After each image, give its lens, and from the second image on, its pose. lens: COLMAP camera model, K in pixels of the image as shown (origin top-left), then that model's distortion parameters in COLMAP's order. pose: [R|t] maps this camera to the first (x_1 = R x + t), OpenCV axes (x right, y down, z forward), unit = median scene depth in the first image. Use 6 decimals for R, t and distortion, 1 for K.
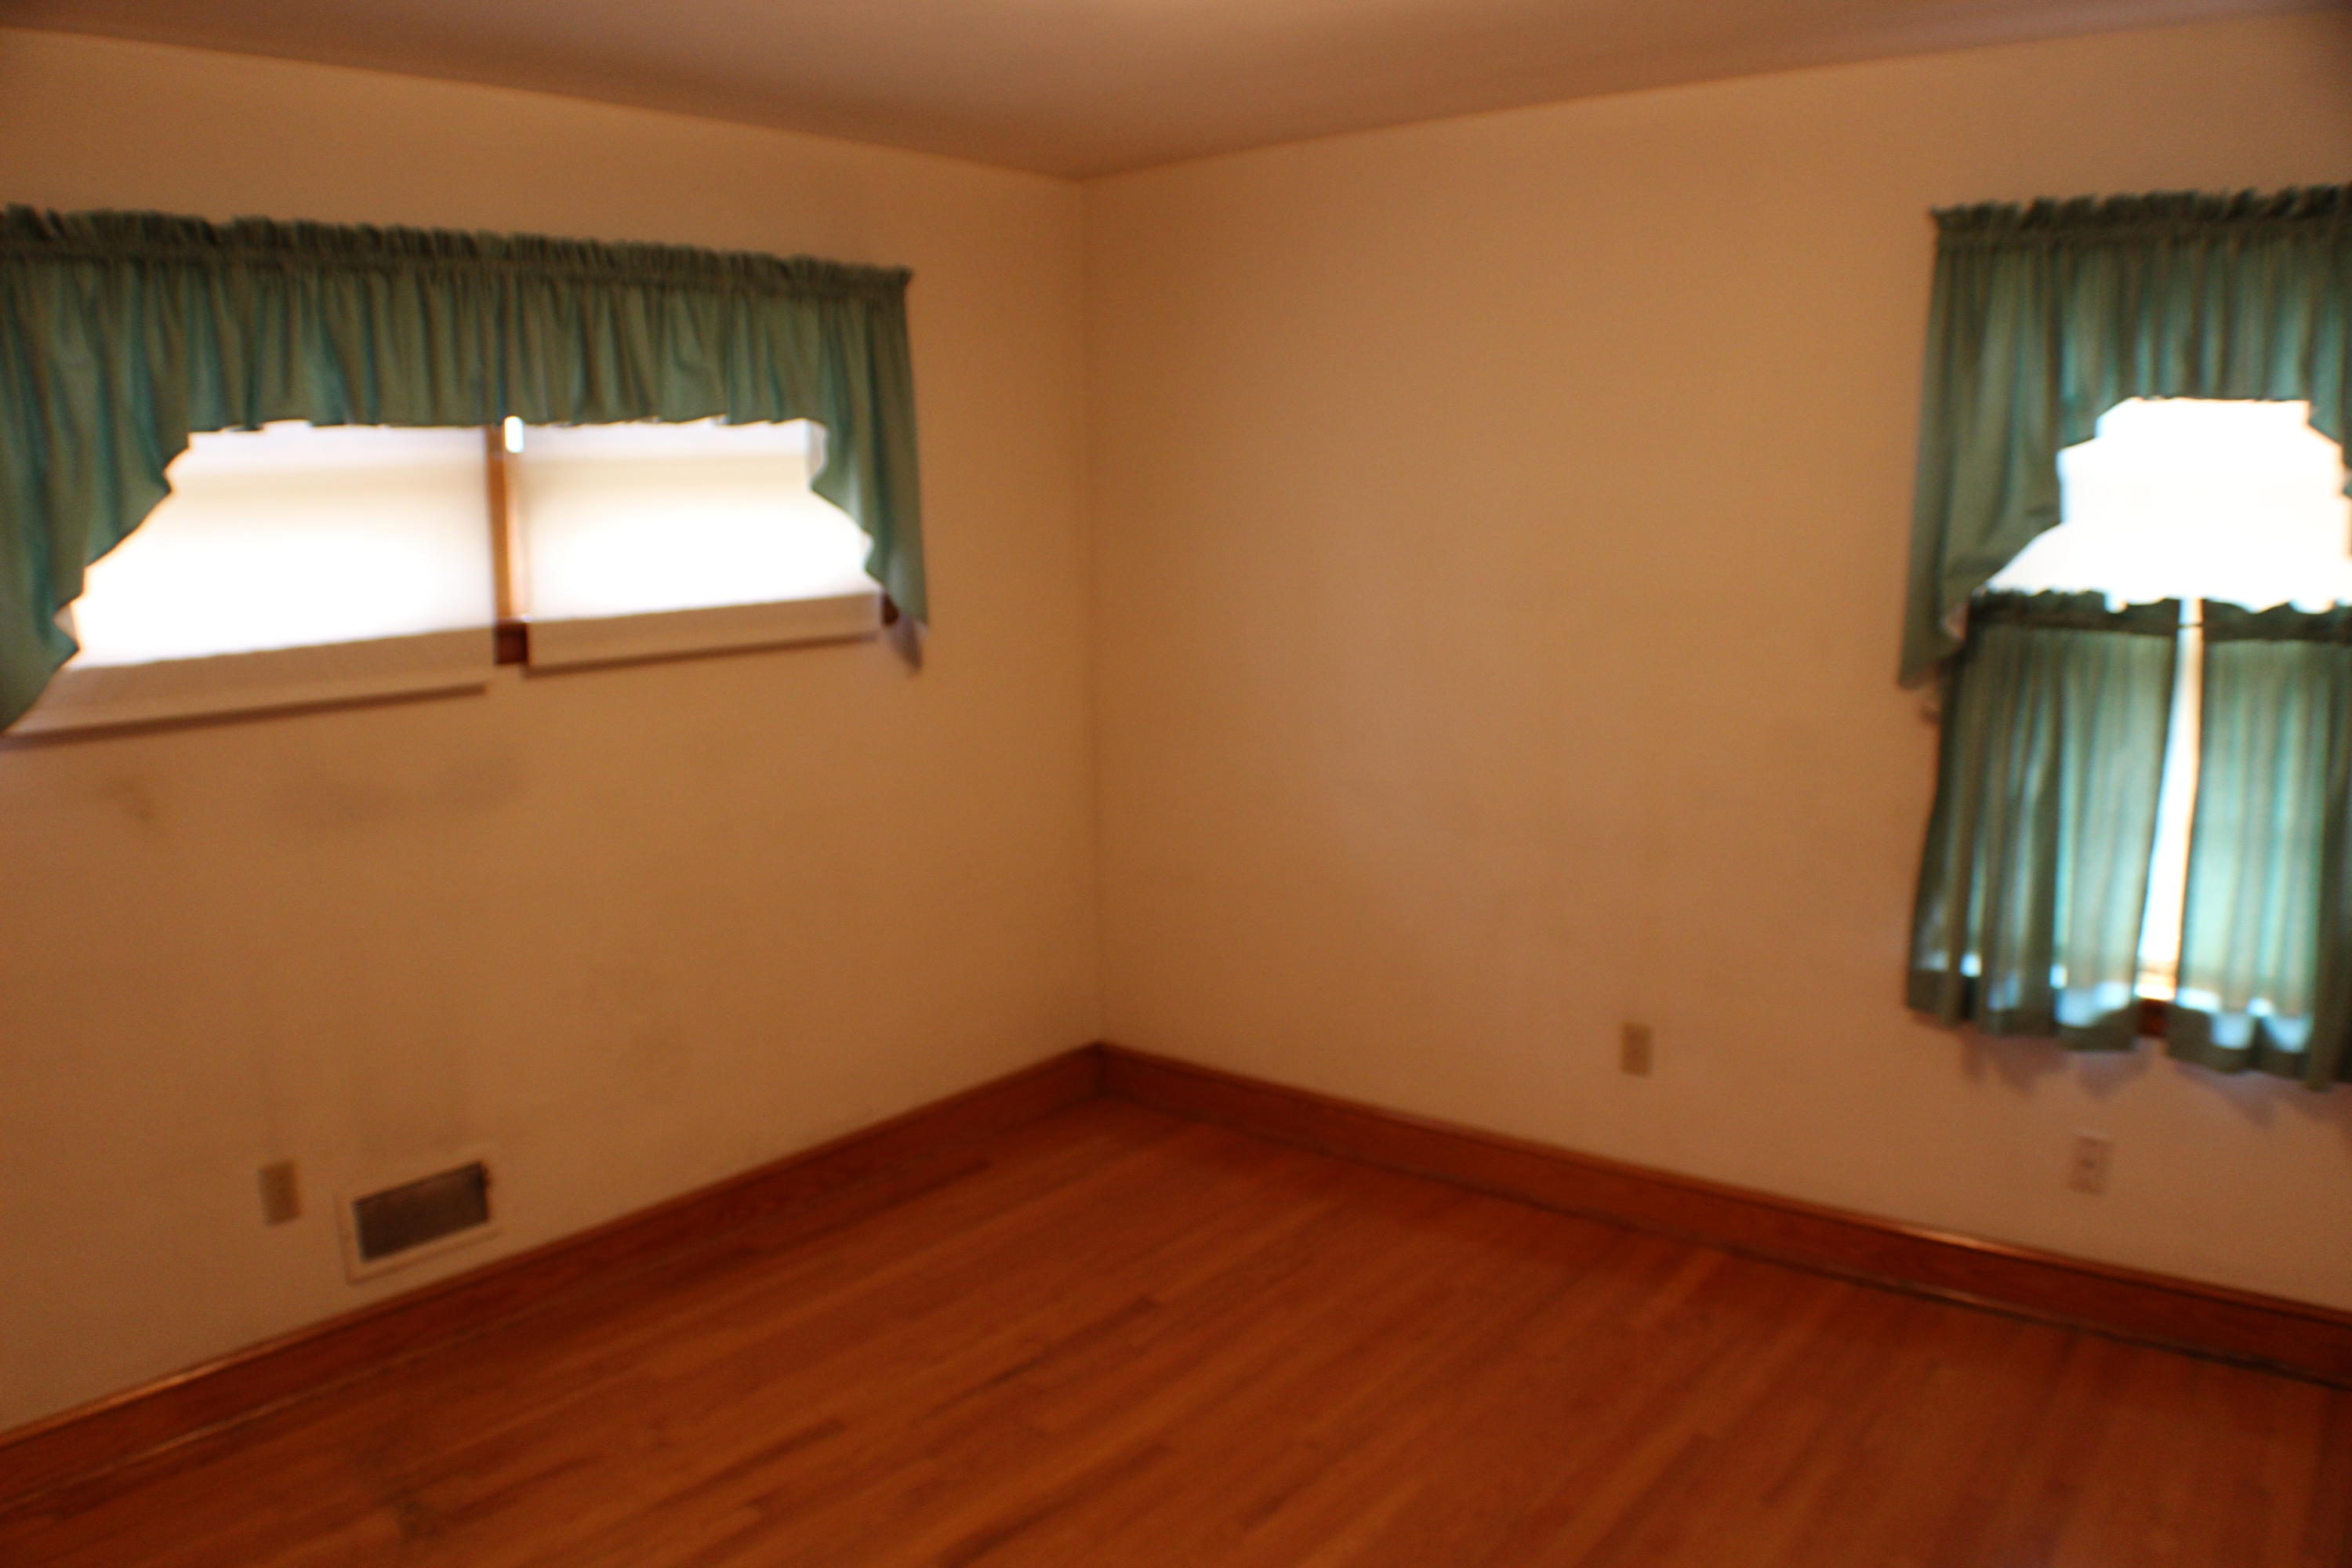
lens RADIAL K [[1728.6, 0, 1162.4], [0, 1728.6, 811.3], [0, 0, 1]] dist [-0.206464, 0.067942]
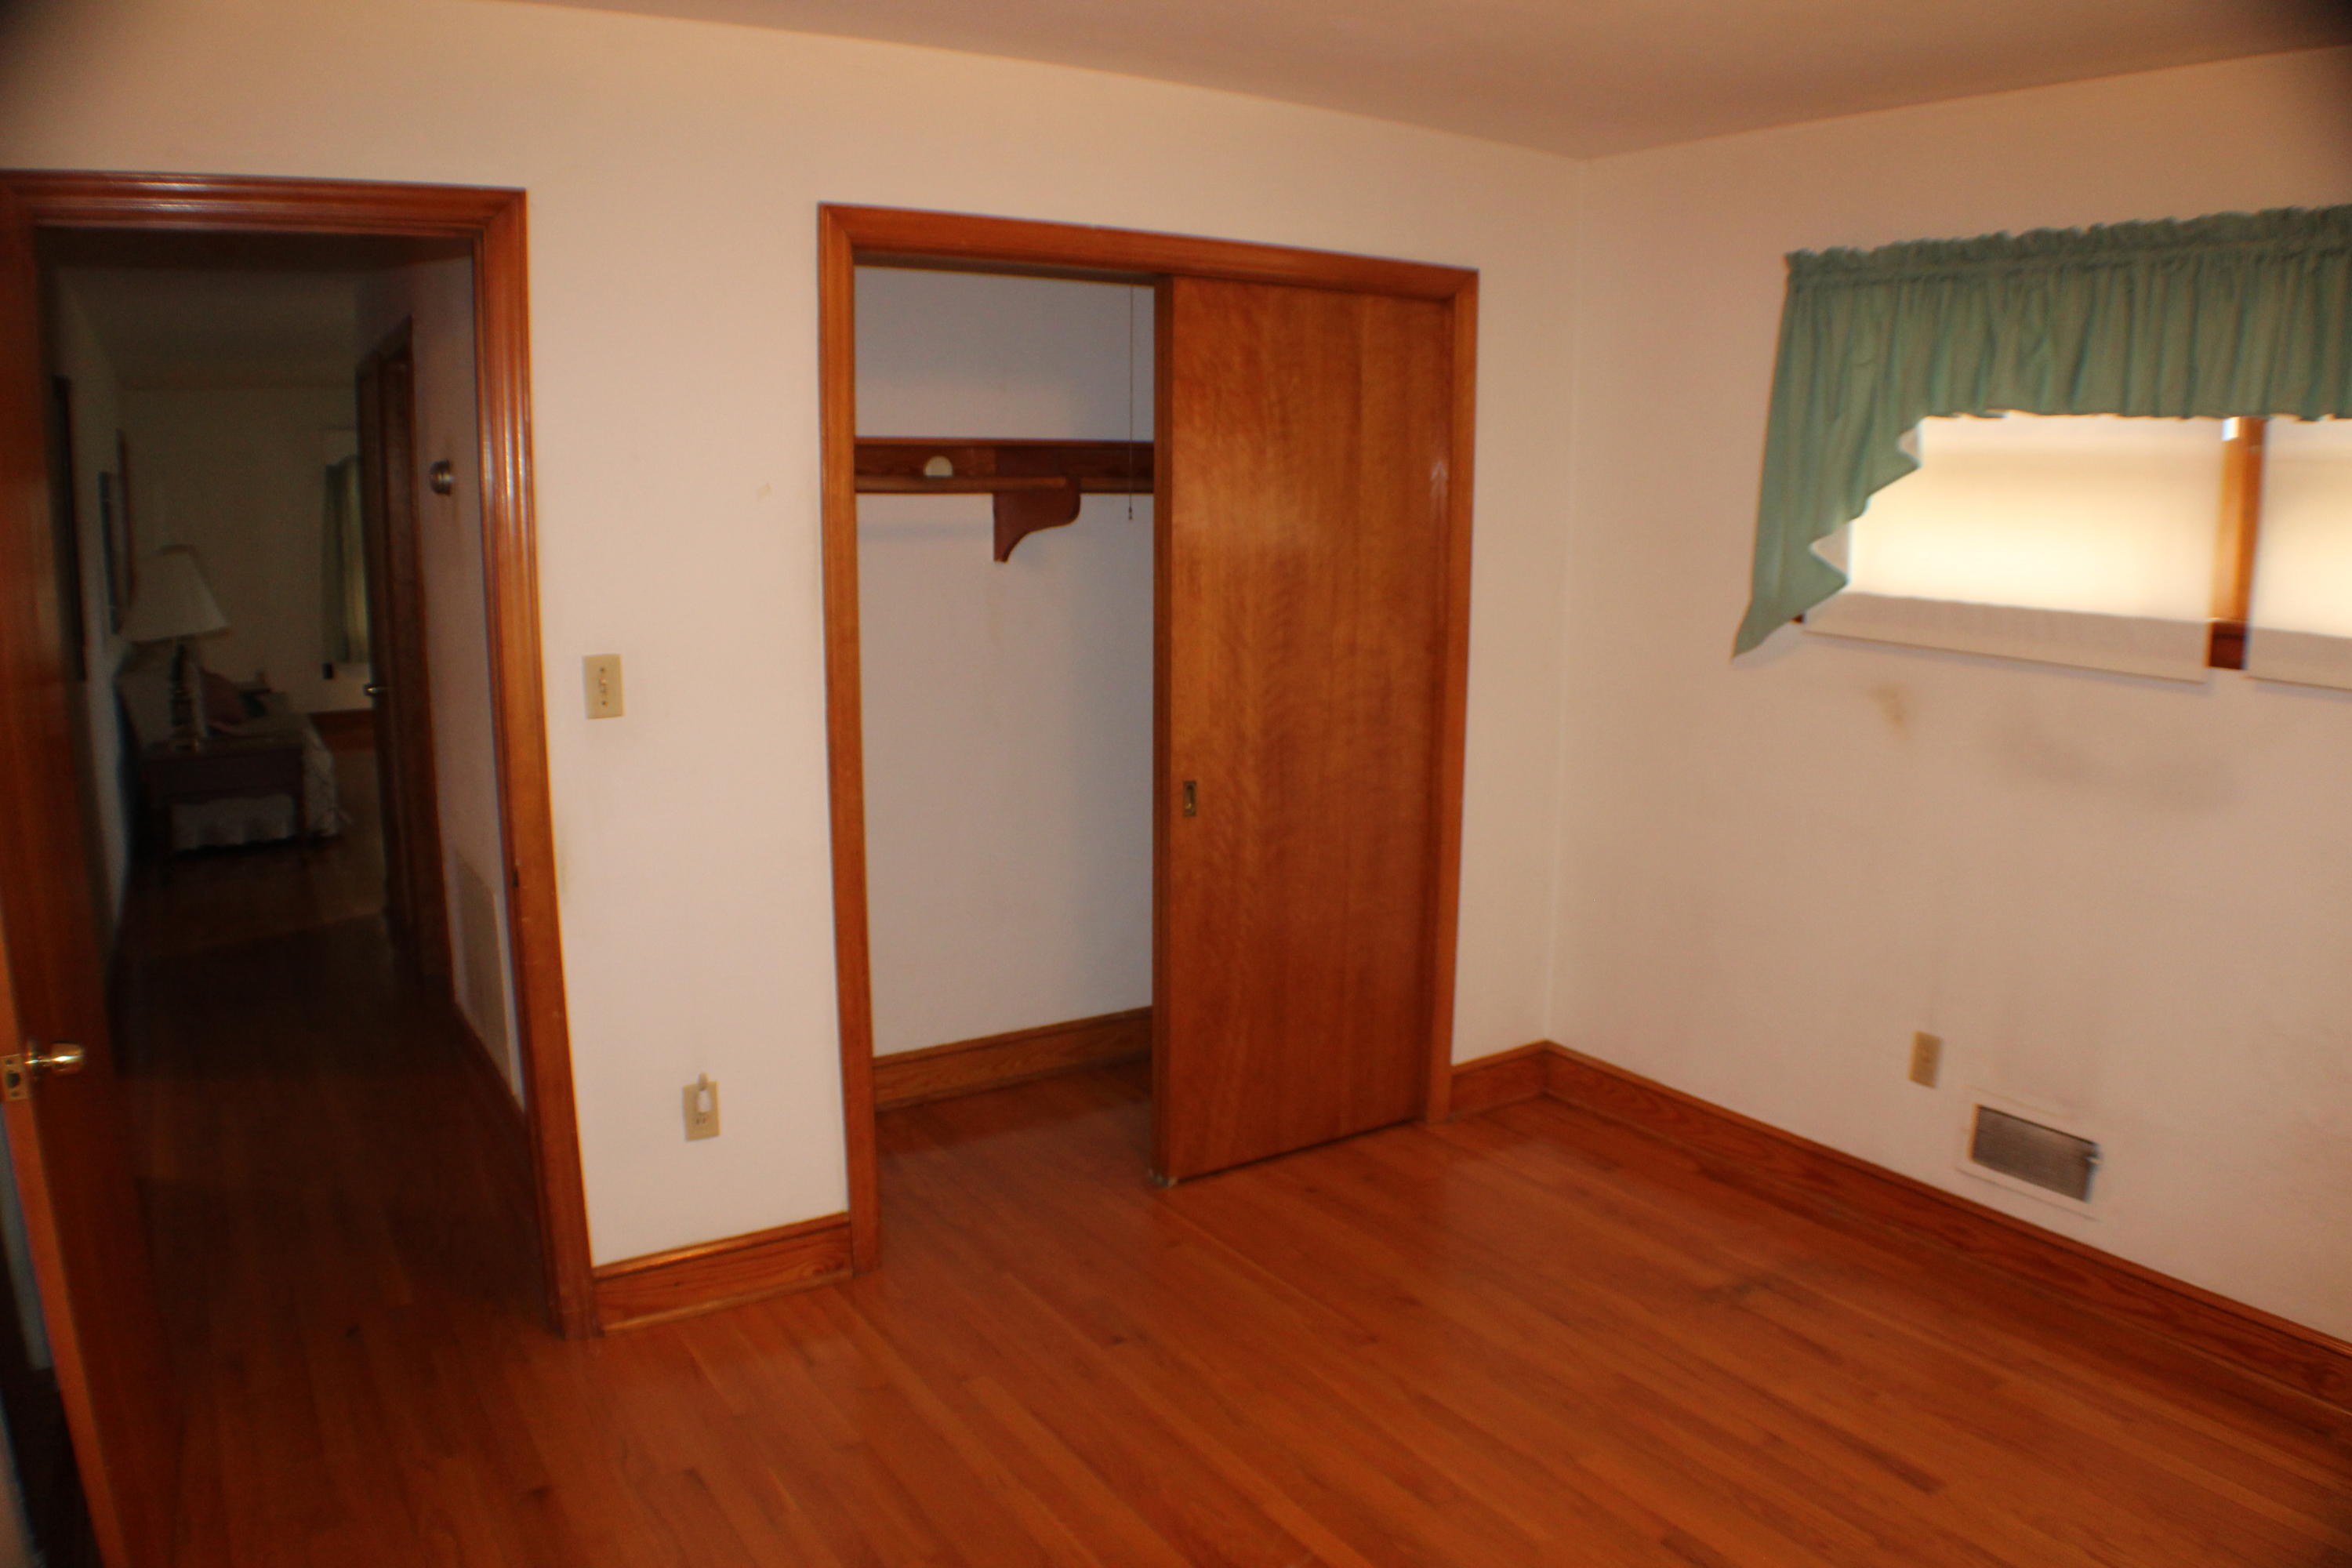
lens RADIAL K [[1657.0, 0, 1166.0], [0, 1657.0, 804.9], [0, 0, 1]] dist [-0.217053, 0.079746]
pose [[-0.306755, 0.199194, -0.930711, 0.687265], [-0.171262, 0.950343, 0.259843, -0.151628], [0.936254, 0.239103, -0.257408, 0.763817]]
